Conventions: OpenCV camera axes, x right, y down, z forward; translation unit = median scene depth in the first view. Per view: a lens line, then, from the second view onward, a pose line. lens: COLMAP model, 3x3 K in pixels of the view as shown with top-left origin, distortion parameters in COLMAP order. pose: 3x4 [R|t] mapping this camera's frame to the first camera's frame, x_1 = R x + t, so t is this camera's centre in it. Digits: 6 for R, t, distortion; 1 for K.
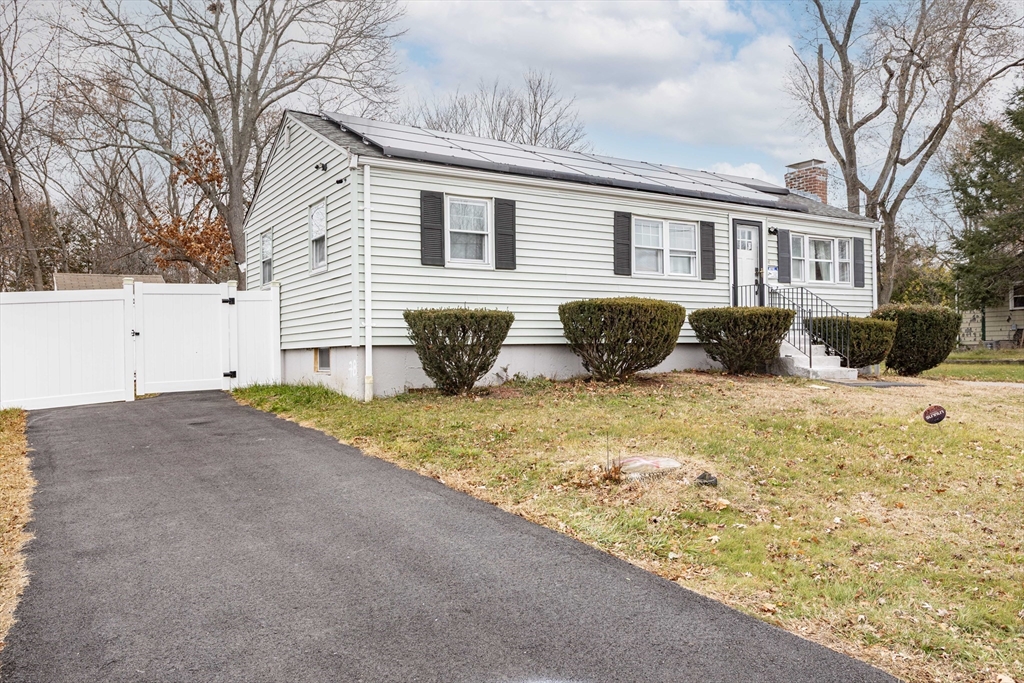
lens RADIAL K [[765.5, 0, 511.3], [0, 765.5, 342.8], [0, 0, 1]] dist [-0.003029, -0.000694]
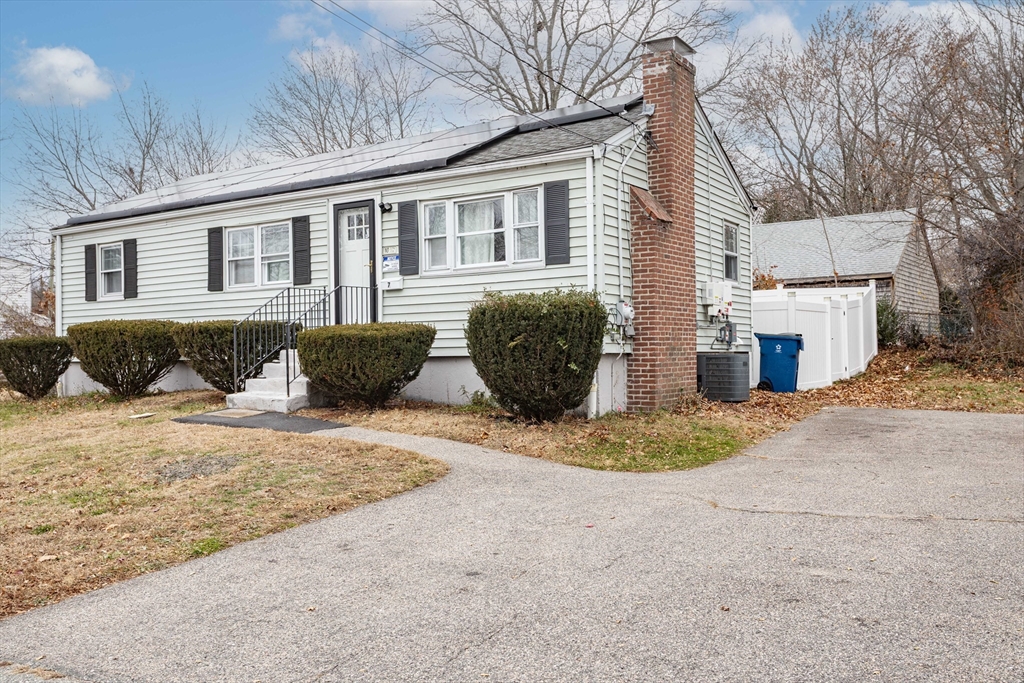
lens RADIAL K [[912.8, 0, 511.4], [0, 912.8, 344.2], [0, 0, 1]] dist [0.023383, 0.009475]
pose [[0.405496, -0.007649, -0.914065, 1.324591], [0.012973, 0.999912, -0.002612, -0.011145], [0.914005, -0.010799, 0.405560, 0.829491]]
